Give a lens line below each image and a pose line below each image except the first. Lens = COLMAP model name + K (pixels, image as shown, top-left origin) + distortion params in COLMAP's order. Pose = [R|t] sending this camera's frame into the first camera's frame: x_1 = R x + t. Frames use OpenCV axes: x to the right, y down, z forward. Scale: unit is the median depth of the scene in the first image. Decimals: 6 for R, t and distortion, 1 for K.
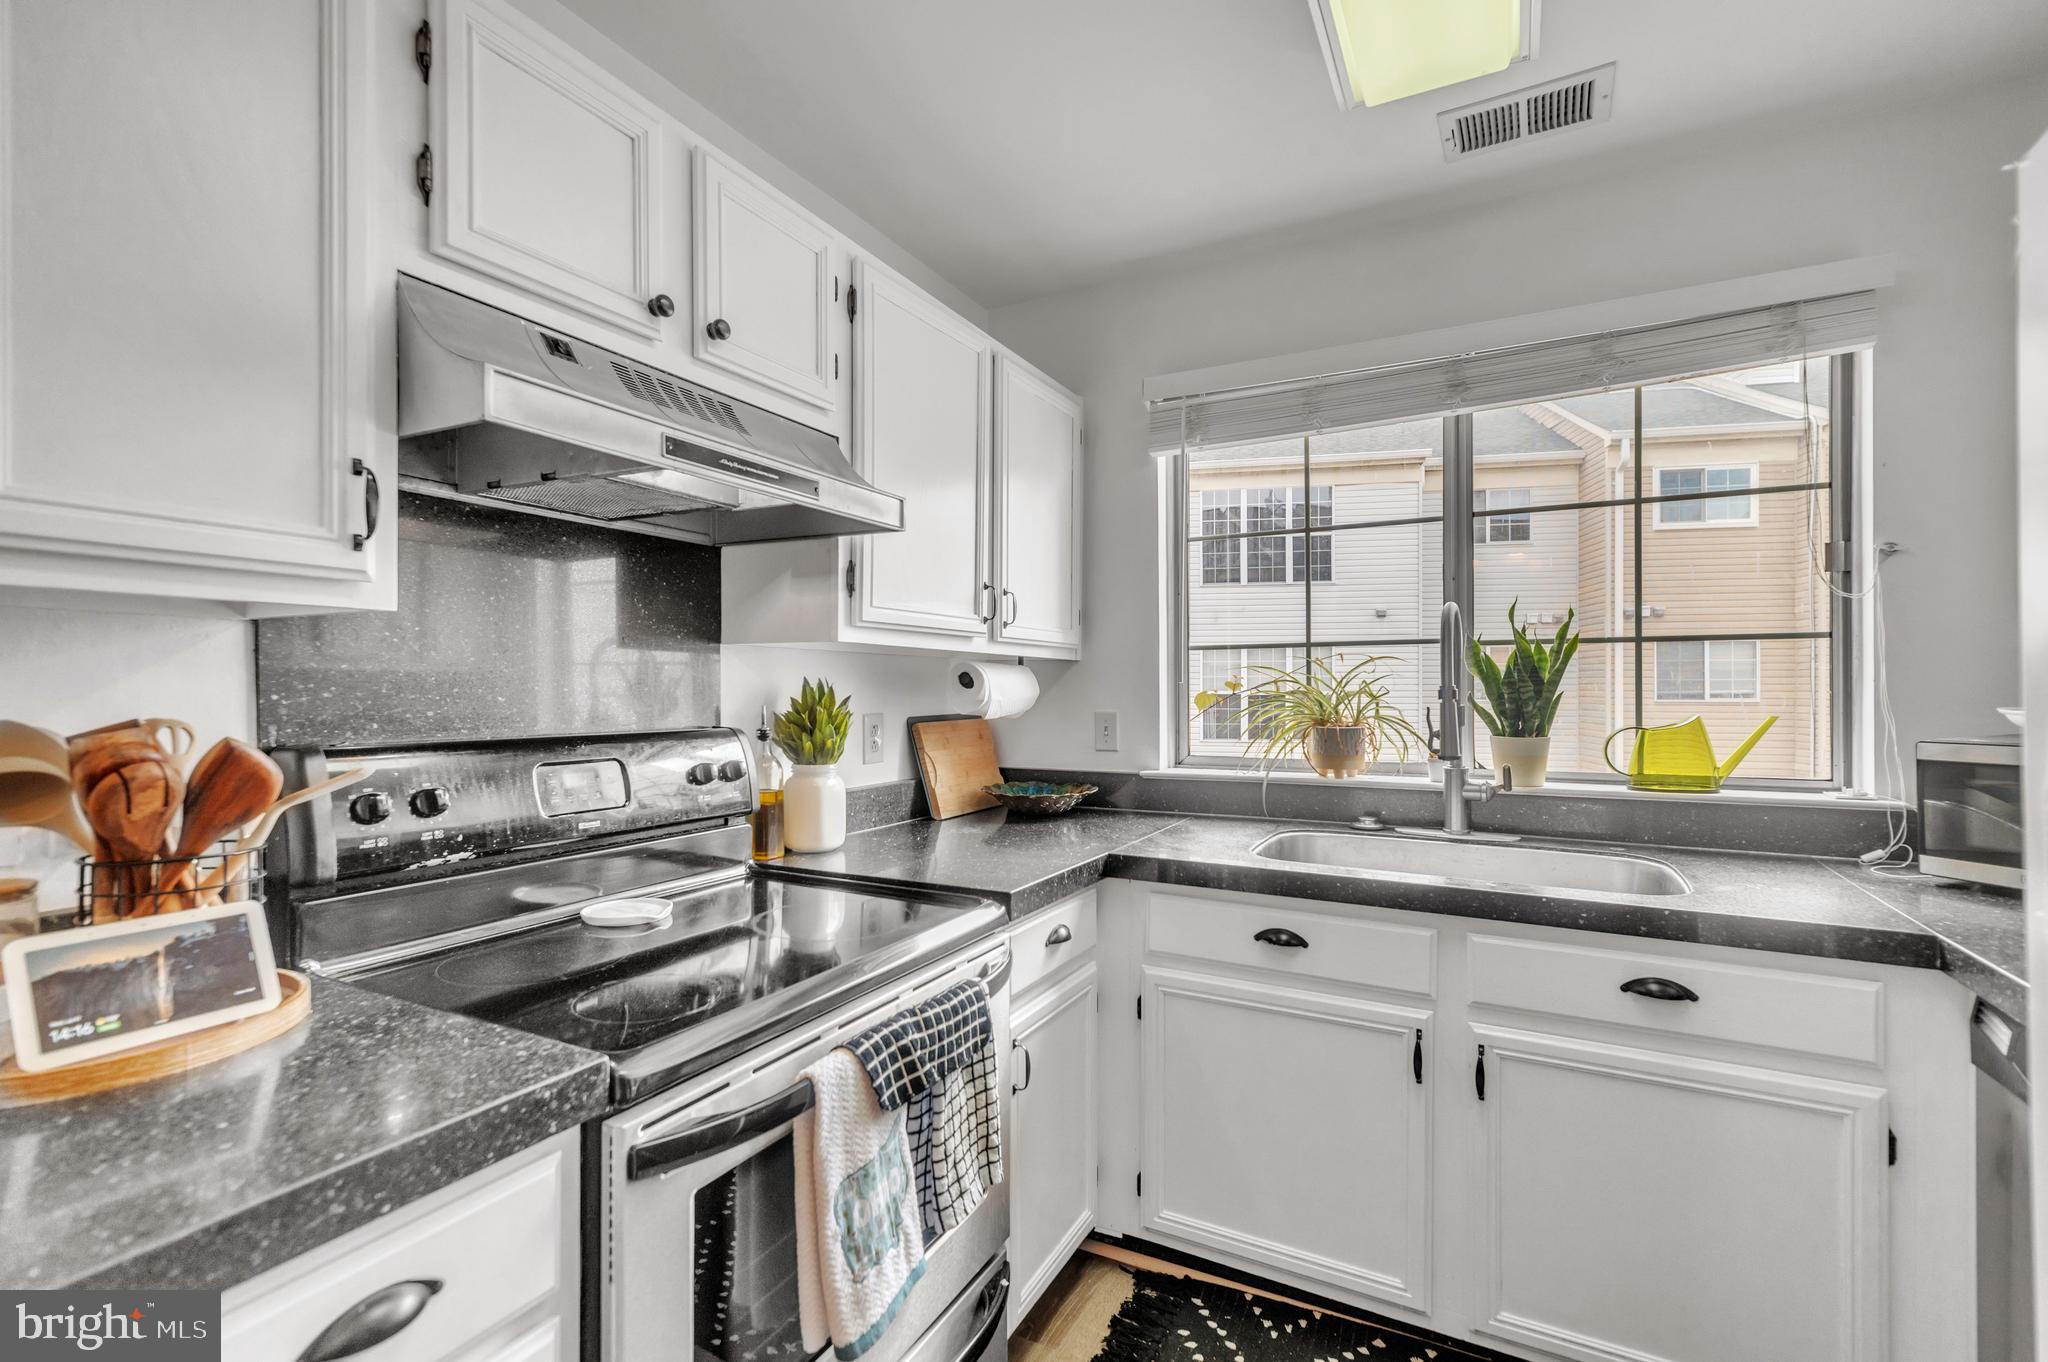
lens RADIAL K [[956.7, 0, 984.0], [0, 956.7, 682.2], [0, 0, 1]] dist [0.010629, 0.000084]
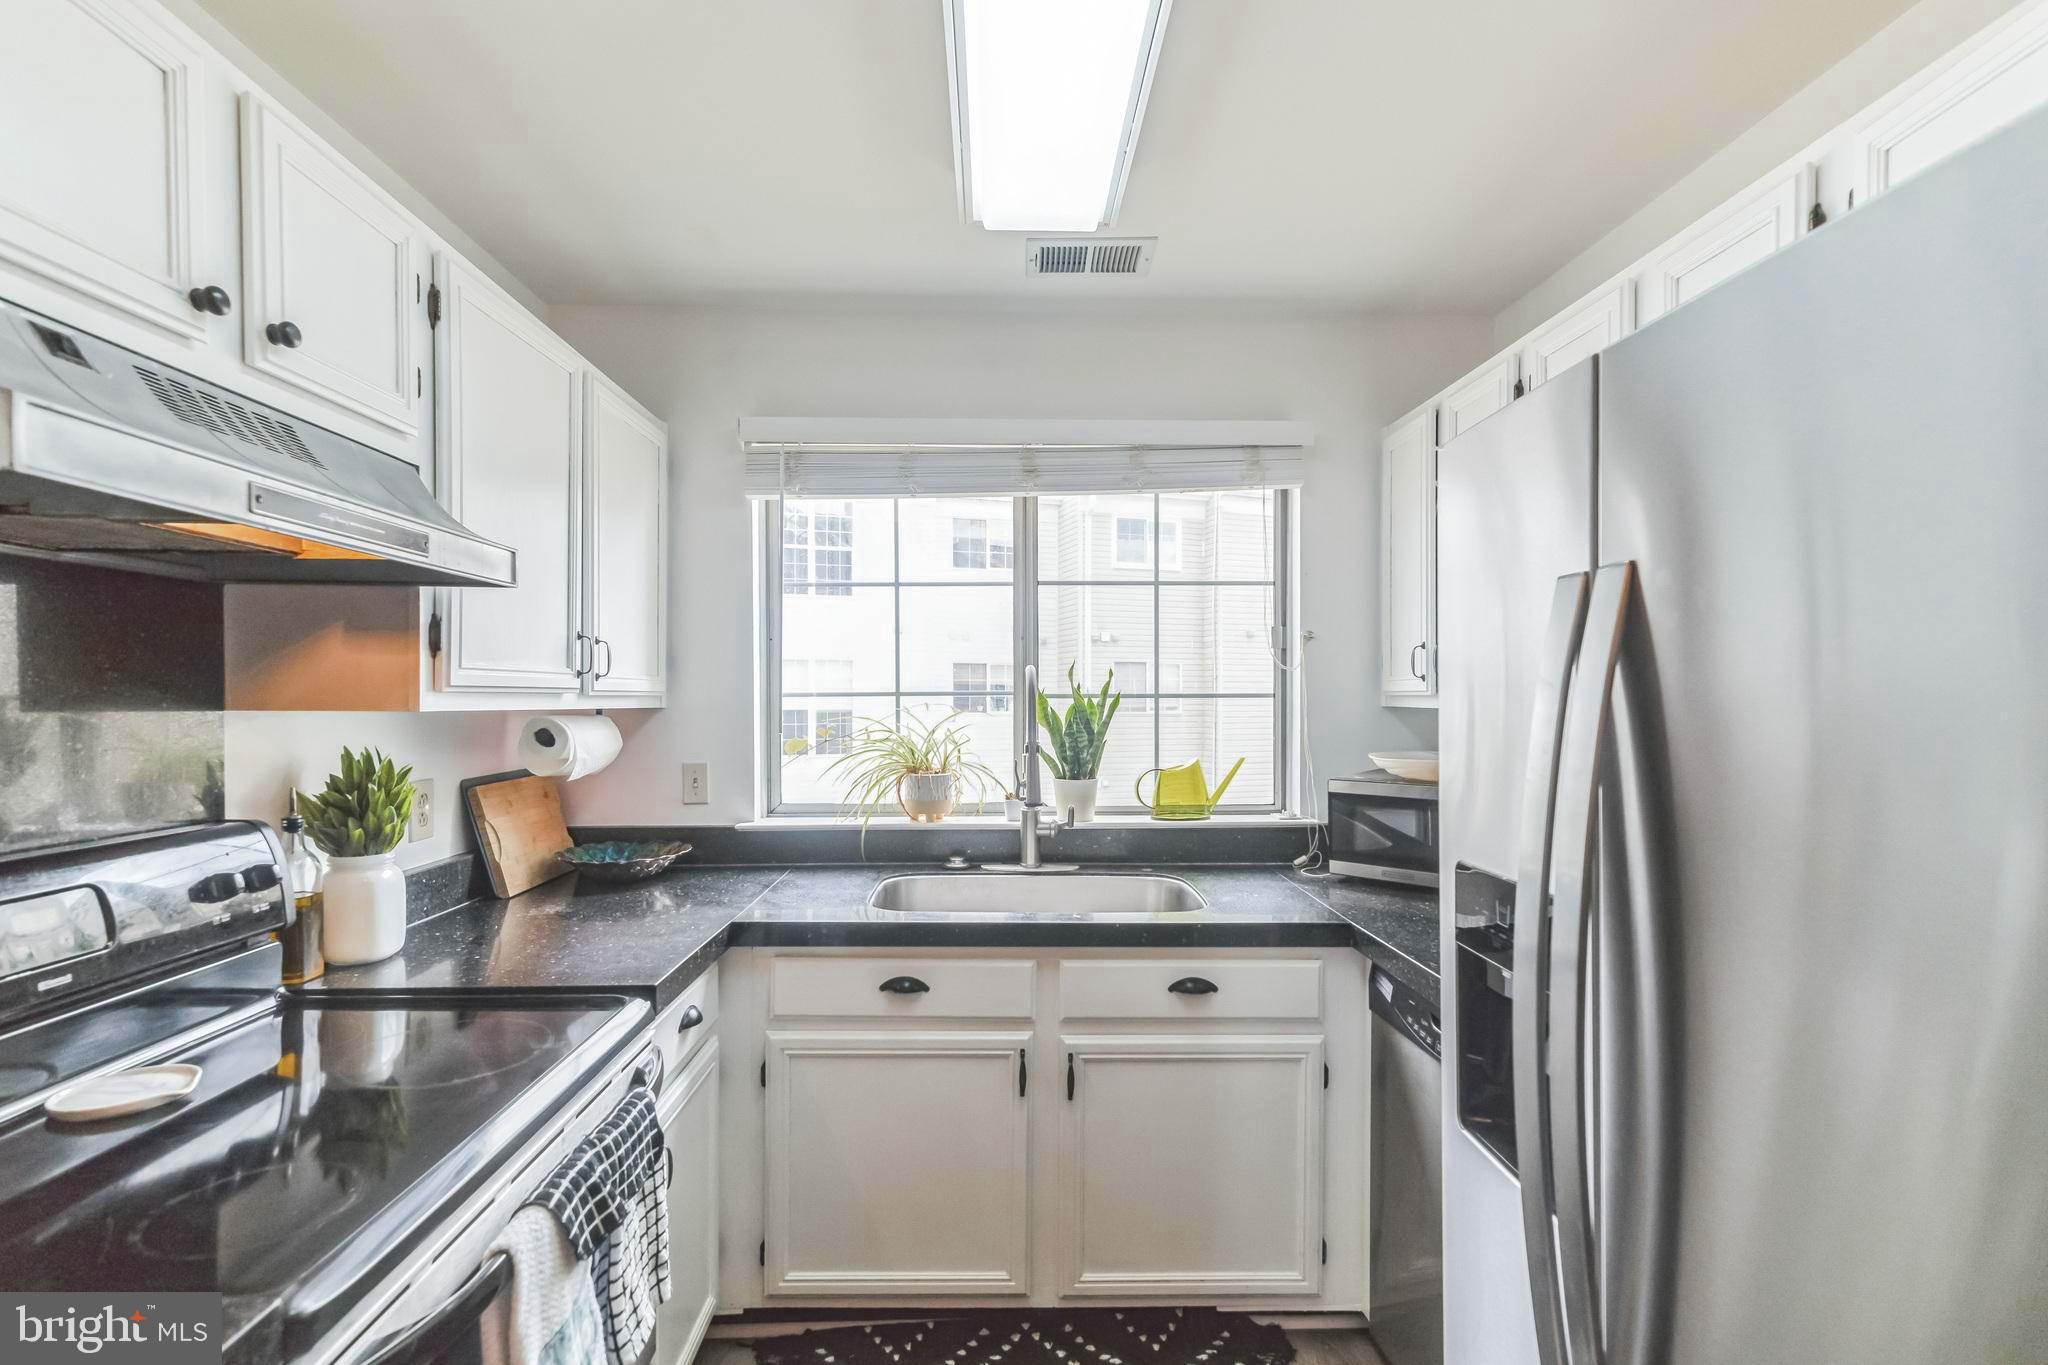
lens RADIAL K [[1009.8, 0, 1017.0], [0, 1009.8, 693.8], [0, 0, 1]] dist [0.006359, 0.000095]
pose [[0.859751, -0.002012, 0.510710, -0.151975], [-0.003331, 0.999949, 0.009547, -0.066851], [-0.510703, -0.009909, 0.859700, -0.023834]]
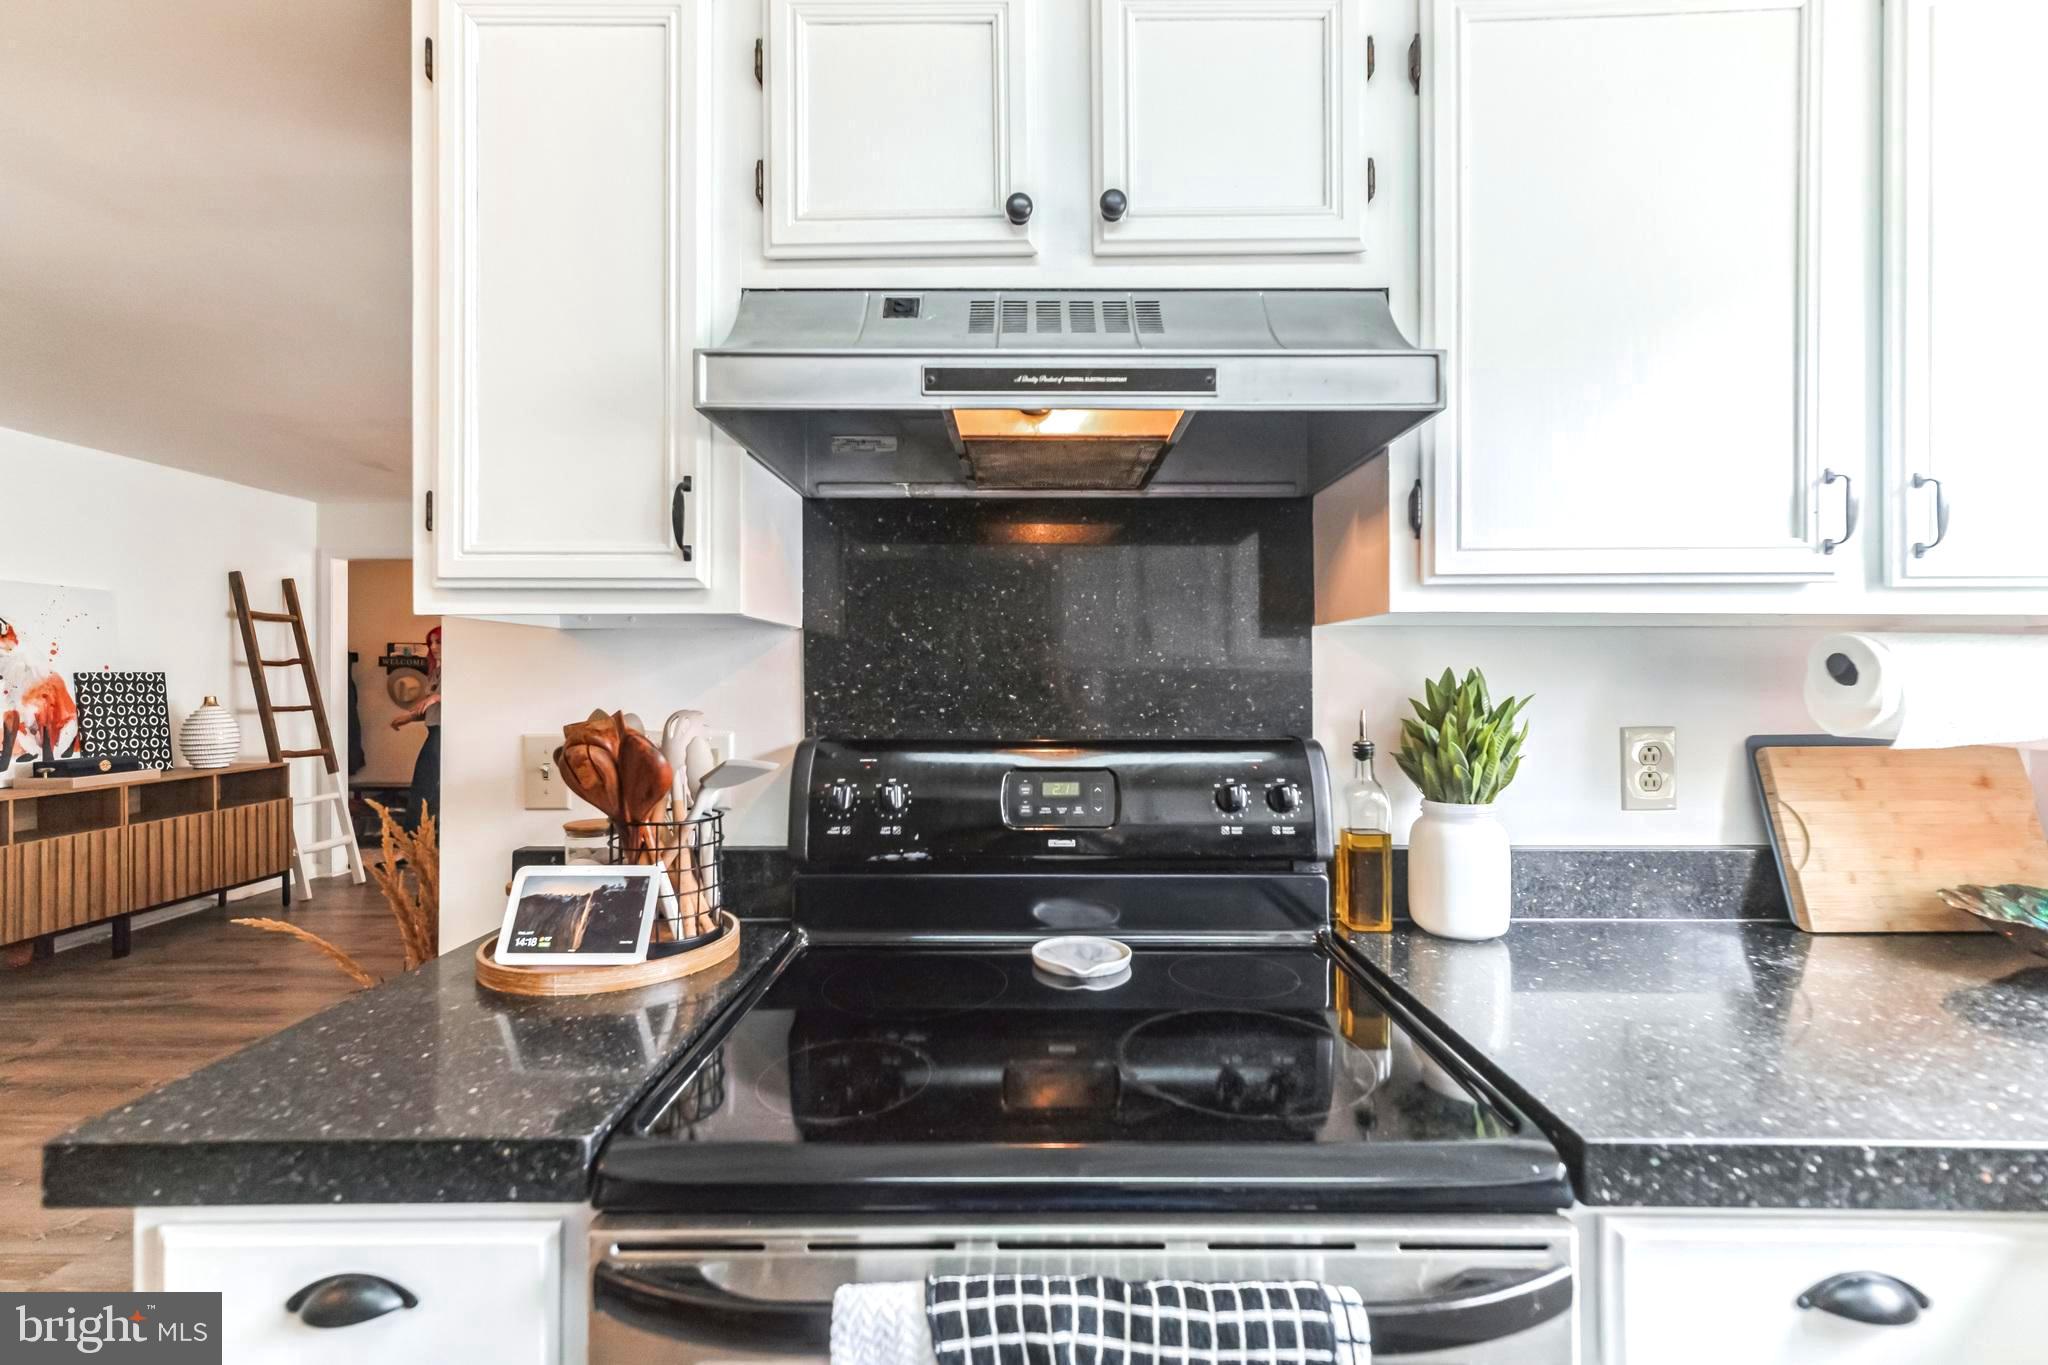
lens RADIAL K [[893.8, 0, 1025.3], [0, 893.8, 669.8], [0, 0, 1]] dist [0.009087, 0.000004]
pose [[0.479123, -0.010254, -0.877688, 0.243620], [0.007570, 0.999943, -0.007549, -0.001939], [0.877715, -0.003028, 0.479173, 0.497213]]
